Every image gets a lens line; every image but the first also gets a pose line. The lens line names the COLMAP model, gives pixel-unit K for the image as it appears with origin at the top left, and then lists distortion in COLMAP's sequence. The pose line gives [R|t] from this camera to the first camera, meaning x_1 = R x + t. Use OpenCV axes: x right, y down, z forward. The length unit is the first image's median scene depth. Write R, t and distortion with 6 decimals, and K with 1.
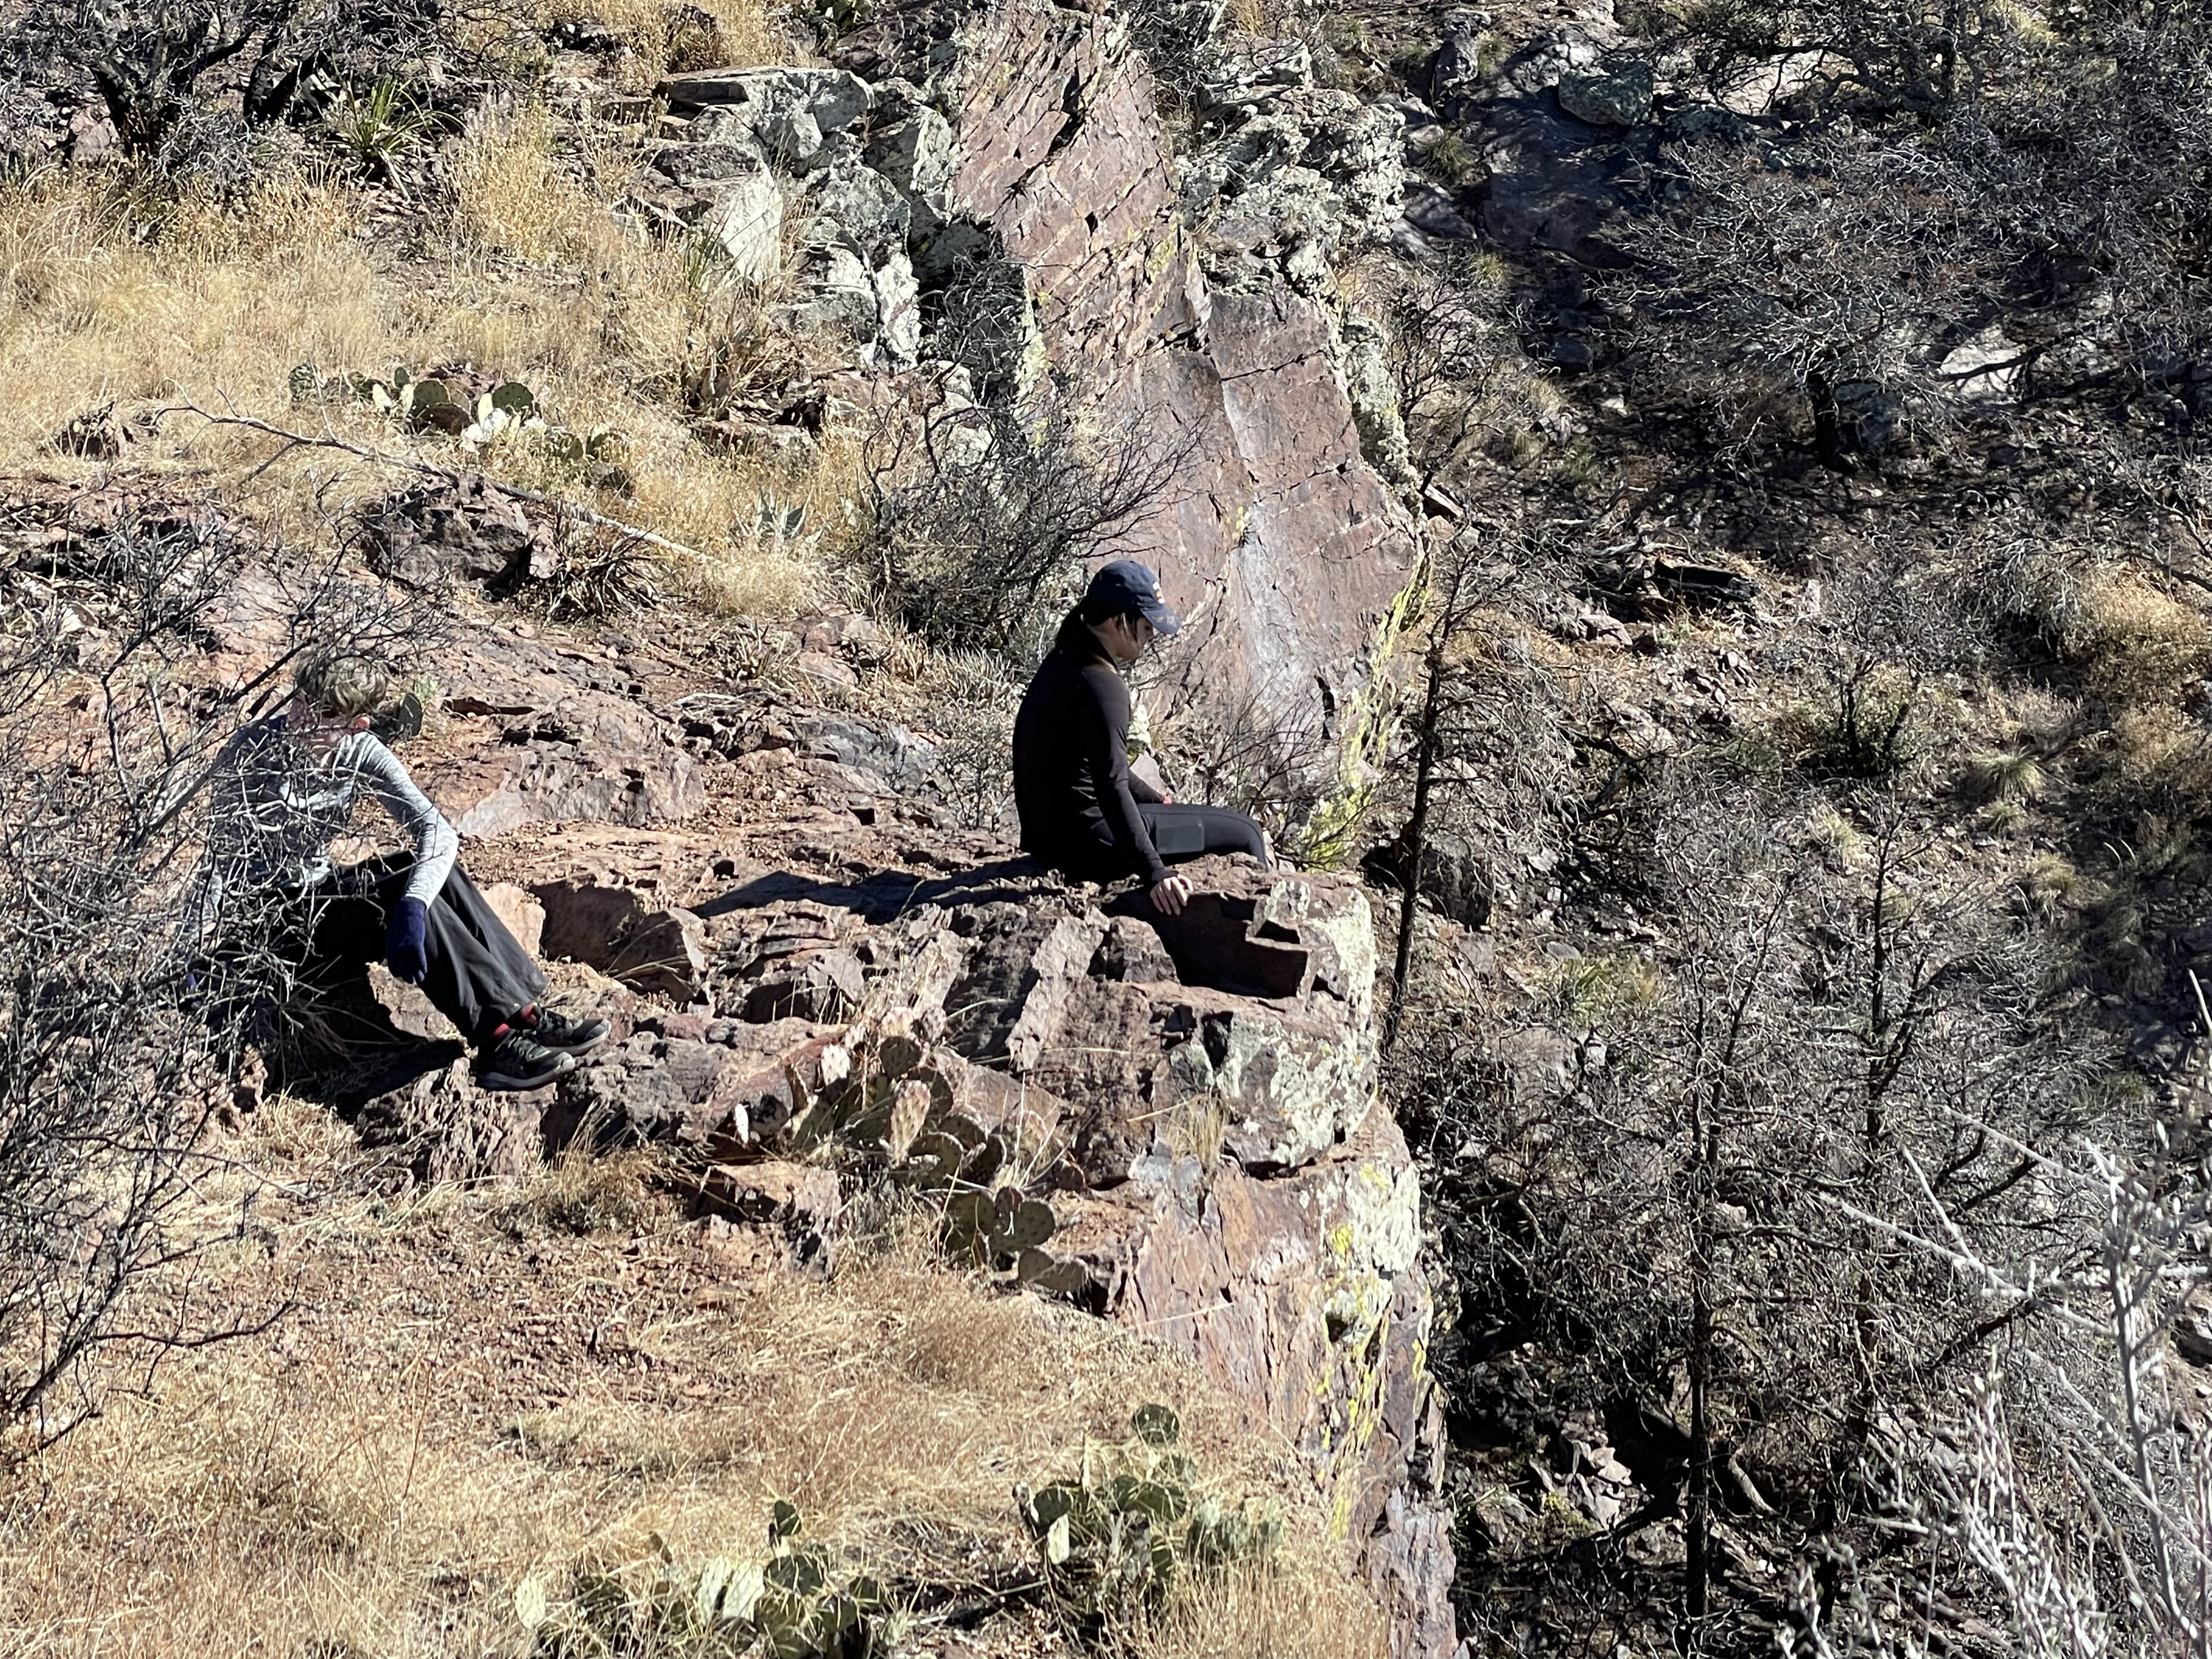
lens RADIAL K [[4705.8, 0, 1114.5], [0, 4705.8, 814.7], [0, 0, 1]] dist [0.082849, 0.000000]
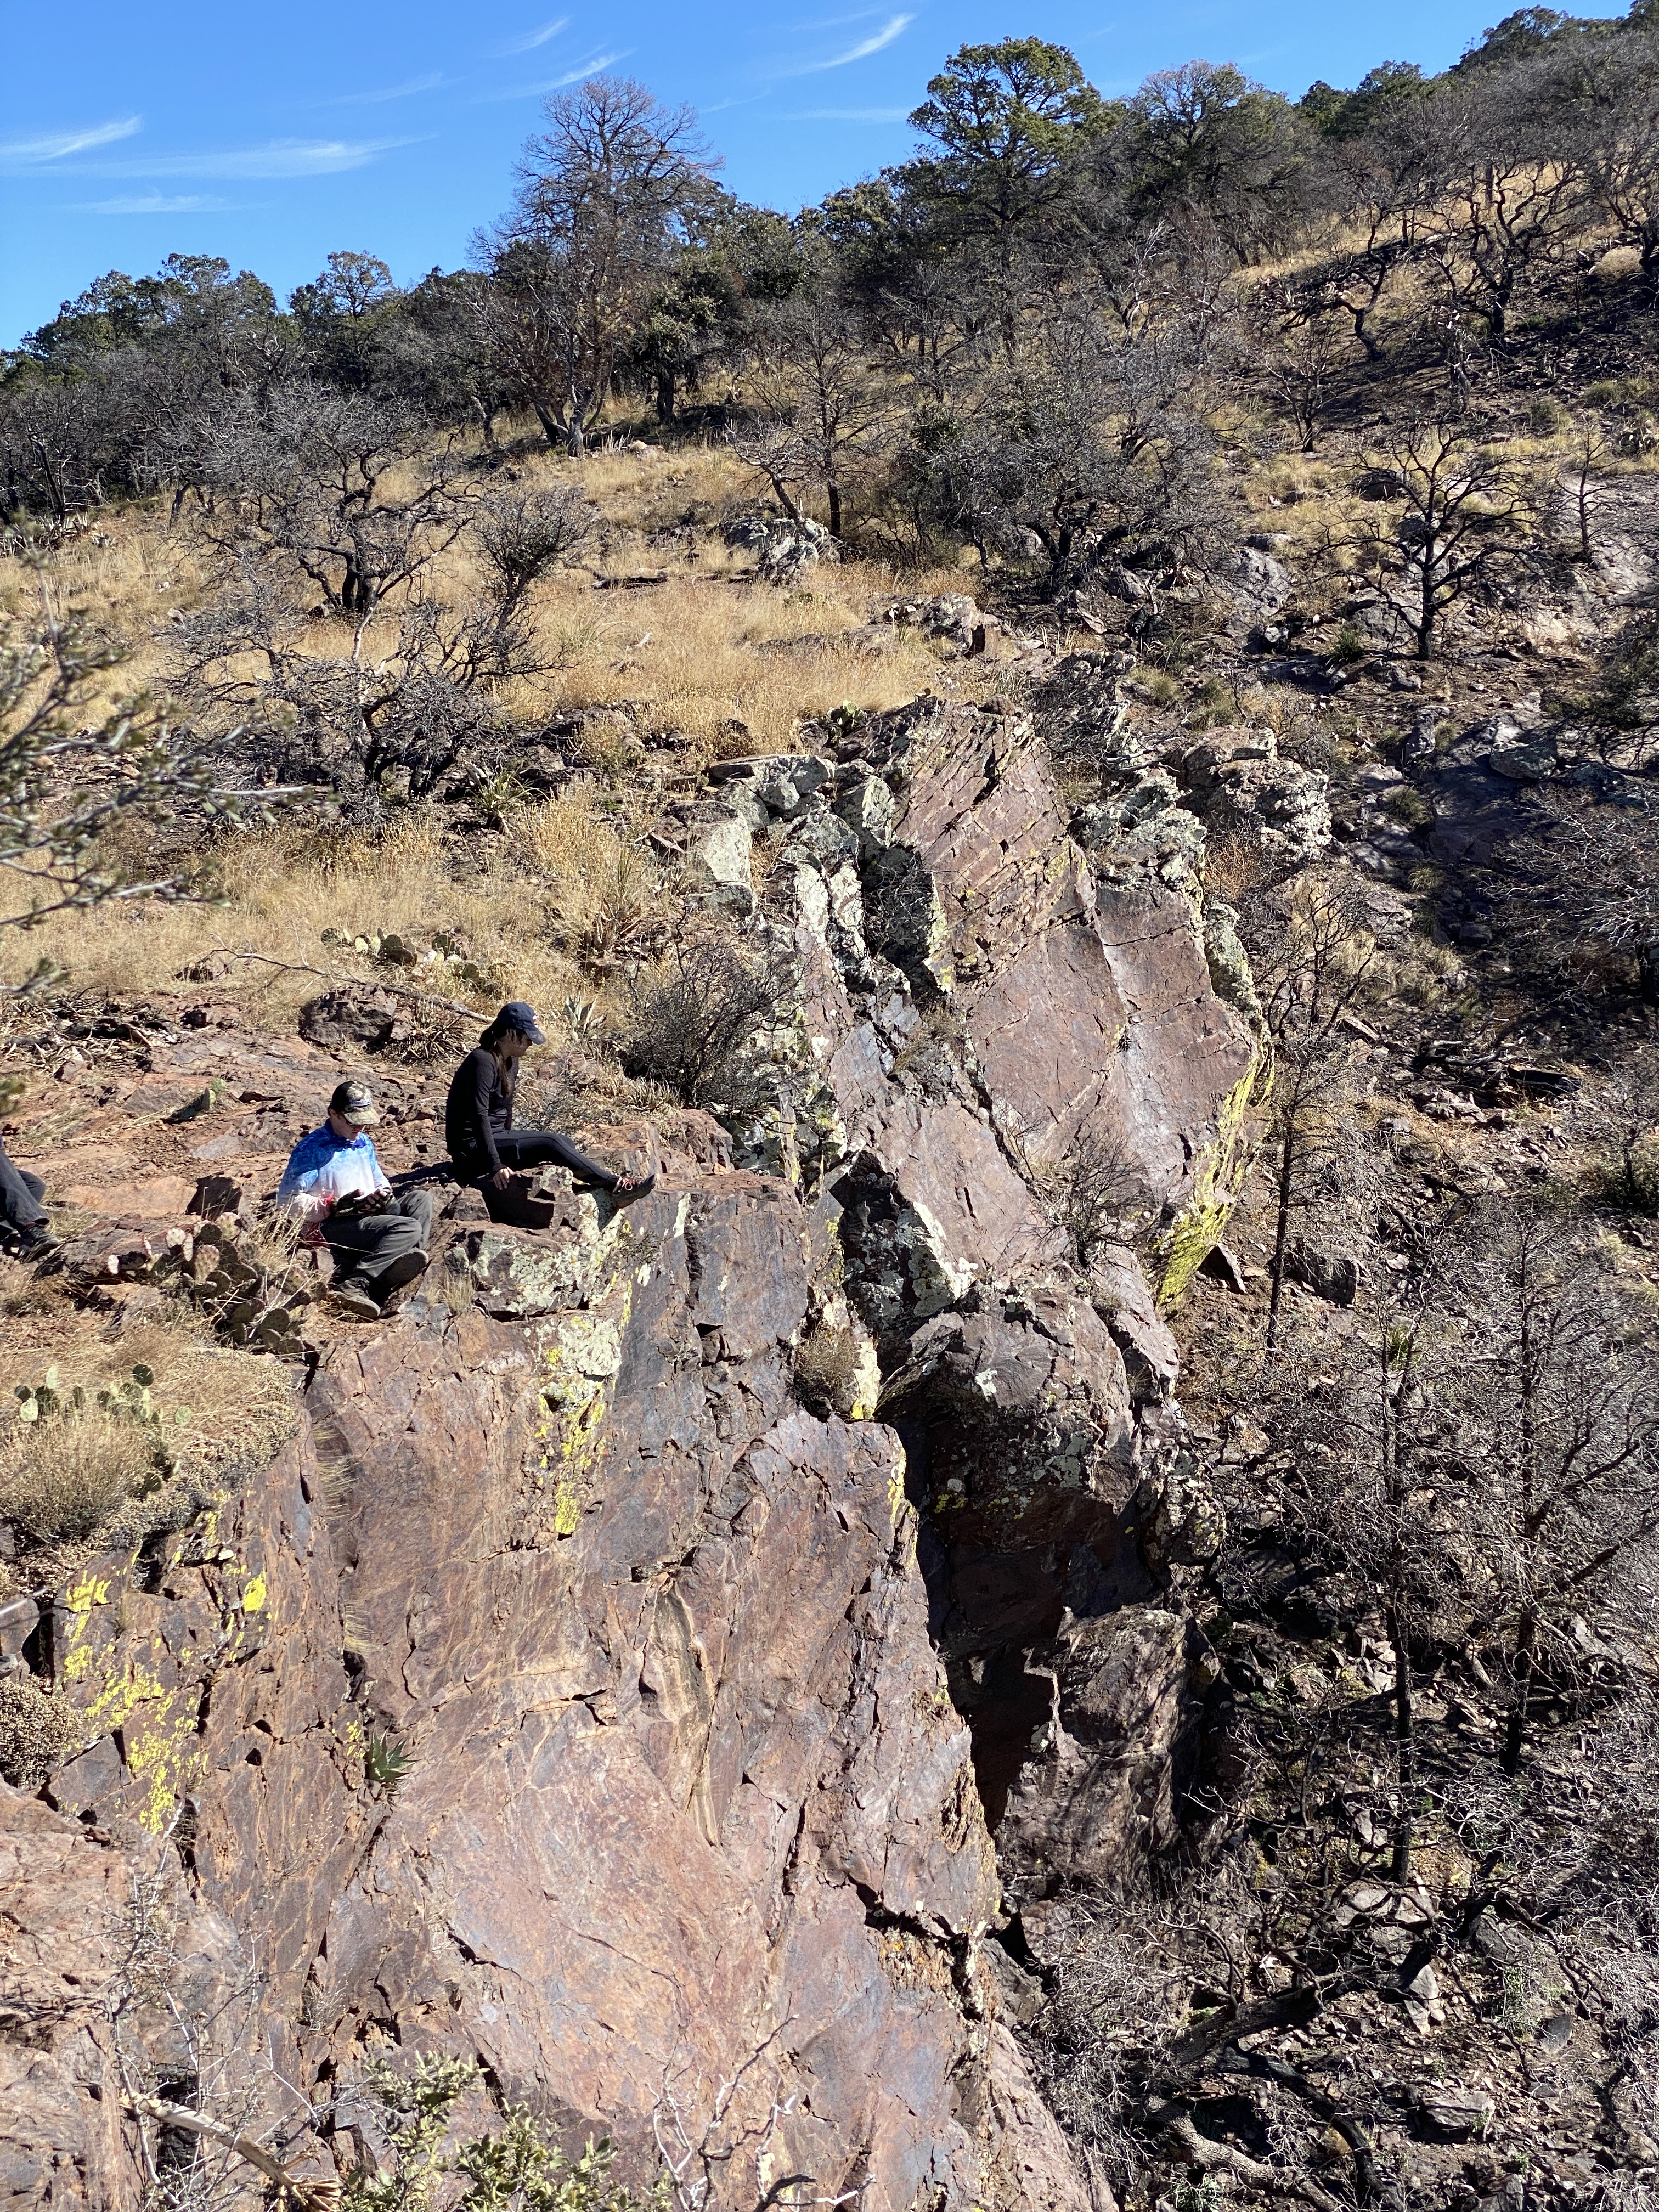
lens RADIAL K [[3319.5, 0, 834.3], [0, 3319.5, 1124.2], [0, 0, 1]] dist [0.068722, 0.000000]
pose [[0.980133, -0.010810, -0.198046, 0.146890], [0.000660, 0.998686, -0.051244, 0.023285], [0.198339, 0.050095, 0.978852, -0.094463]]
